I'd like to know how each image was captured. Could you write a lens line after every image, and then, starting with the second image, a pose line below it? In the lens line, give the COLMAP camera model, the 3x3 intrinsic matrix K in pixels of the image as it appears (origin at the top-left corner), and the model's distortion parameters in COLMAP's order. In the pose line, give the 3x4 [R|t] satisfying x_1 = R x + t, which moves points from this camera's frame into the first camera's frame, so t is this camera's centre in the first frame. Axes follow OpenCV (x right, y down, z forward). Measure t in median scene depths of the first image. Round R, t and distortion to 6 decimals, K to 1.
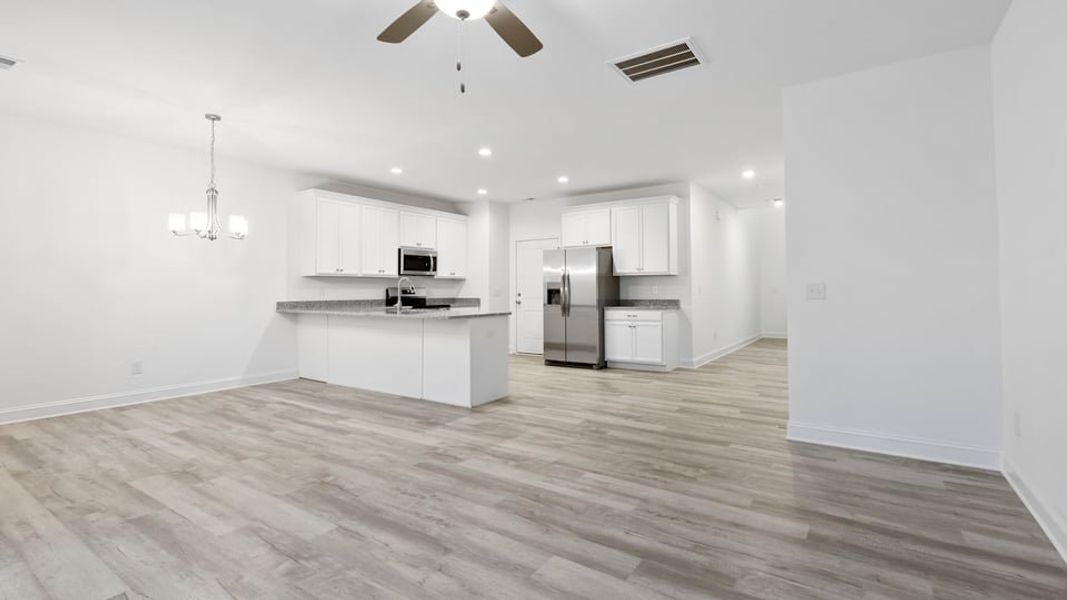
lens RADIAL K [[471.4, 0, 533.6], [0, 471.4, 278.8], [0, 0, 1]] dist [-0.002067, -0.000261]
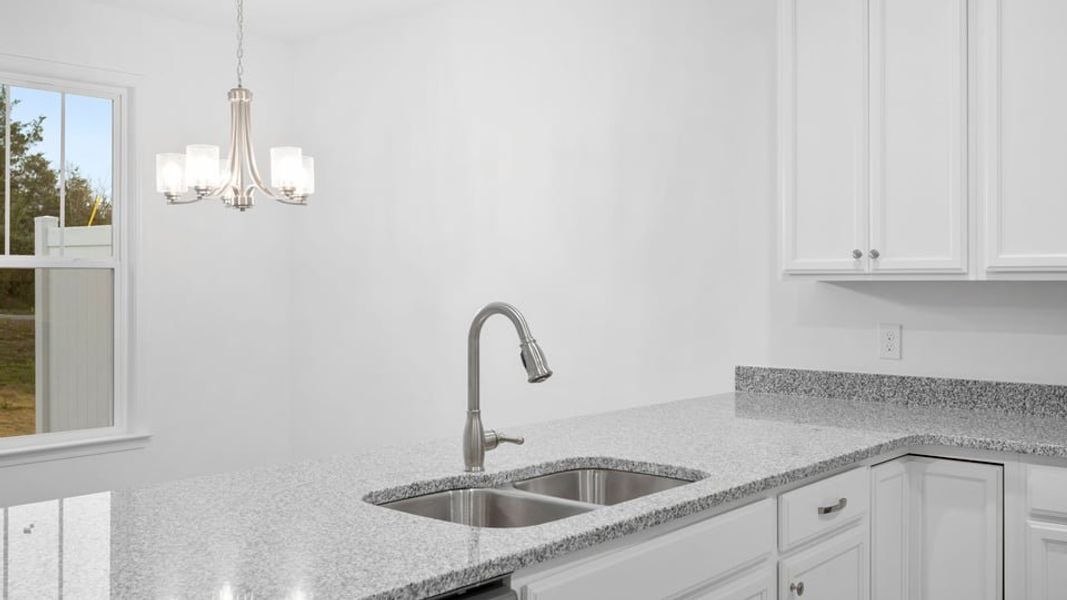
lens RADIAL K [[1034.5, 0, 536.2], [0, 1034.5, 275.9], [0, 0, 1]] dist [-0.003118, 0.000000]
pose [[-0.098552, -0.000932, -0.995132, 0.122548], [0.022550, 0.999741, -0.003170, -0.009527], [0.994876, -0.022753, -0.098505, 0.825961]]
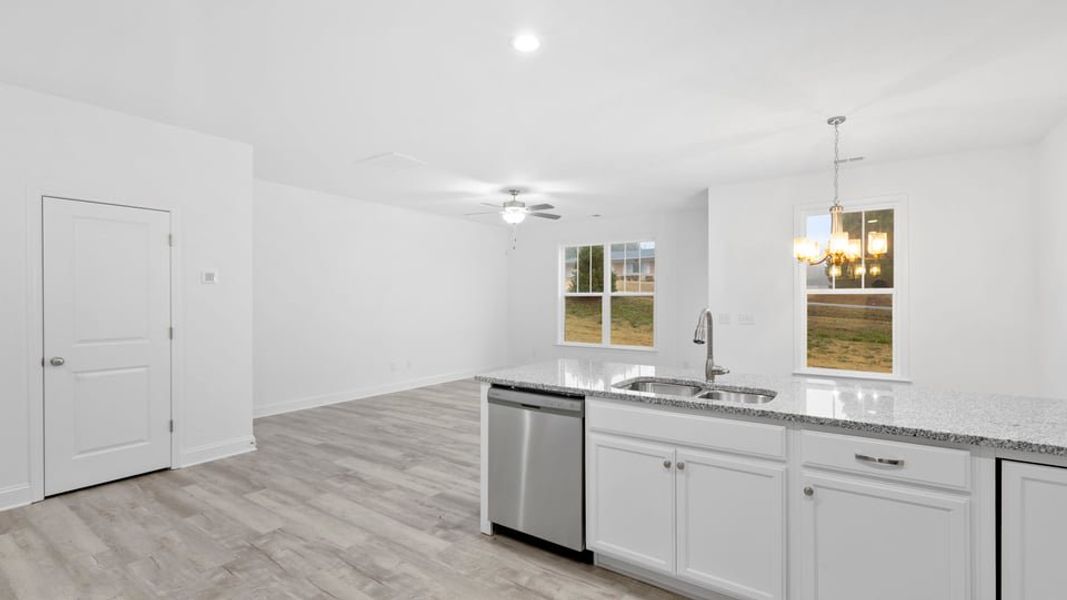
lens RADIAL K [[471.4, 0, 540.4], [0, 471.4, 300.8], [0, 0, 1]] dist [-0.002067, -0.000261]
pose [[-0.999992, 0.003212, -0.002198, -0.087238], [0.003261, 0.999744, -0.022377, -0.000559], [0.002125, -0.022384, -0.999747, 1.129609]]
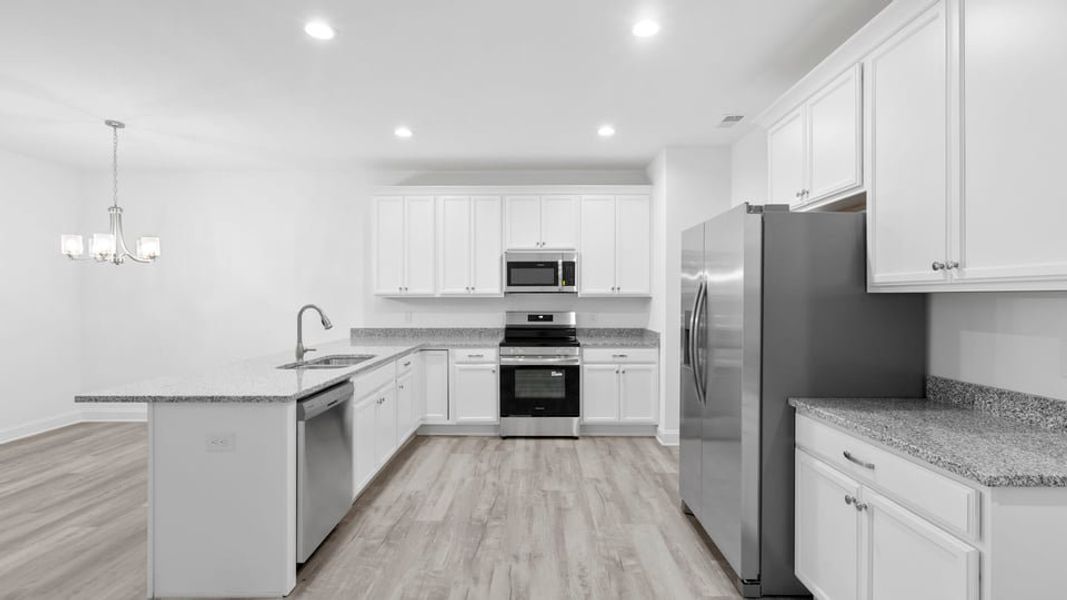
lens RADIAL K [[471.4, 0, 537.1], [0, 471.4, 297.2], [0, 0, 1]] dist [-0.002067, -0.000261]
pose [[0.569733, 0.002426, -0.821826, 0.303161], [0.017925, 0.999721, 0.015378, -0.012493], [0.821634, -0.023492, 0.569531, 0.698589]]
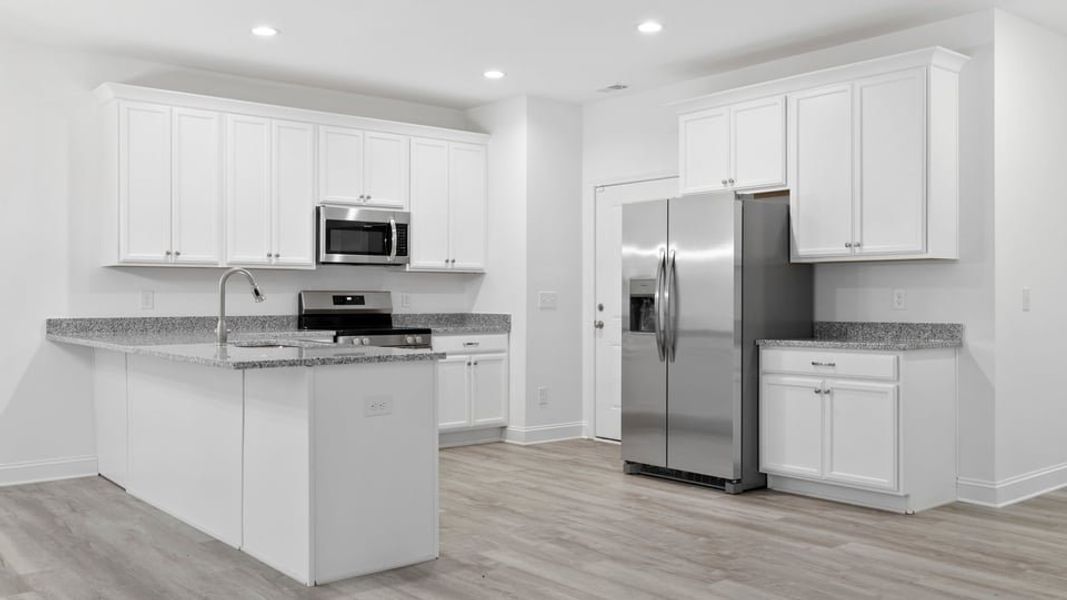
lens RADIAL K [[904.8, 0, 534.8], [0, 904.8, 297.8], [0, 0, 1]] dist [-0.004729, -0.010449]
pose [[0.962773, 0.004832, -0.270269, 0.174402], [0.002254, 0.999662, 0.025904, 0.003120], [0.270303, -0.025549, 0.962436, 0.205833]]
